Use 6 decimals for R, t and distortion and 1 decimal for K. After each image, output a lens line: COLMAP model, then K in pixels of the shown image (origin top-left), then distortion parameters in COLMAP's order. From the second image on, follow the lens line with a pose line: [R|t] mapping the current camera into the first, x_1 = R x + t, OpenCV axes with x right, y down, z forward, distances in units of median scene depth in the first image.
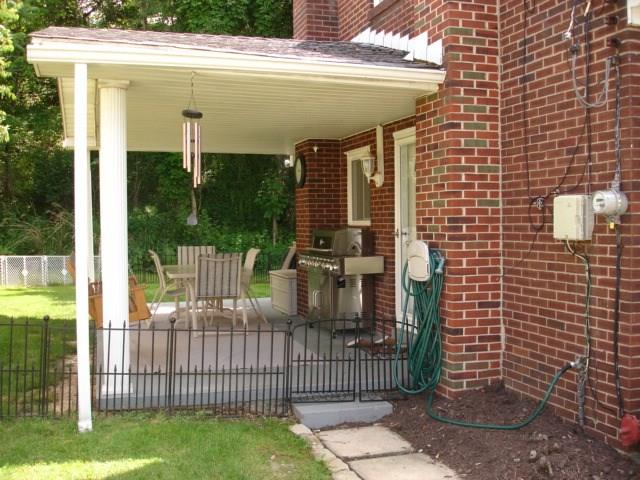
lens RADIAL K [[721.0, 0, 322.5], [0, 721.0, 237.4], [0, 0, 1]] dist [-0.098845, 0.000000]
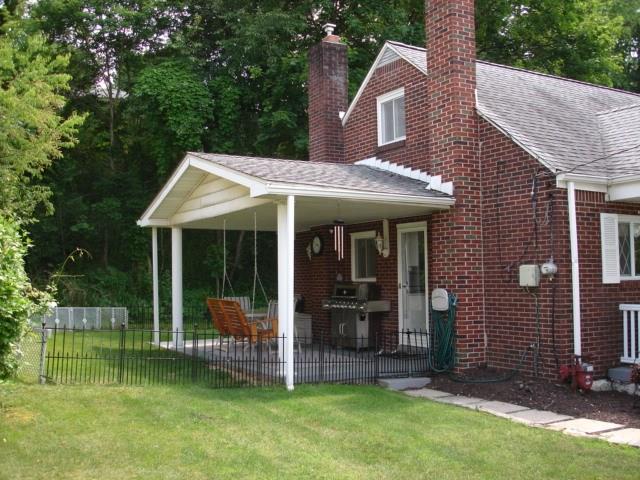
lens RADIAL K [[721.0, 0, 315.3], [0, 721.0, 234.9], [0, 0, 1]] dist [-0.098845, 0.000000]
pose [[0.978258, 0.009892, 0.207153, -0.583919], [0.007792, 0.996403, -0.084379, 0.020864], [-0.207243, 0.084158, 0.974663, -0.771507]]
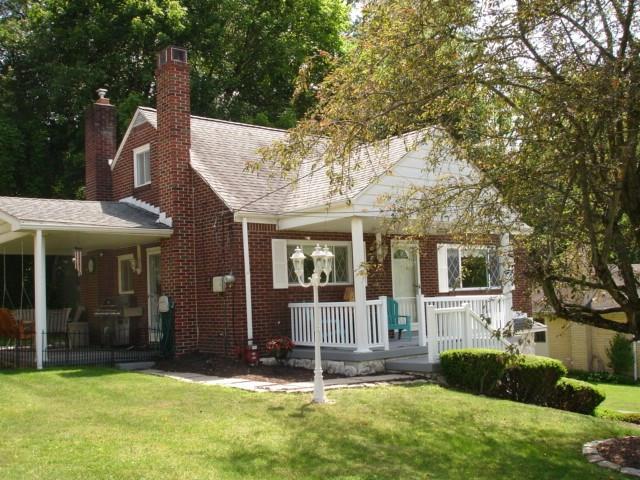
lens RADIAL K [[721.0, 0, 323.6], [0, 721.0, 237.0], [0, 0, 1]] dist [-0.098845, 0.000000]
pose [[0.919089, 0.002285, 0.394043, -0.351939], [0.042564, 0.993557, -0.105039, 0.090281], [-0.391744, 0.113313, 0.913070, -1.583272]]
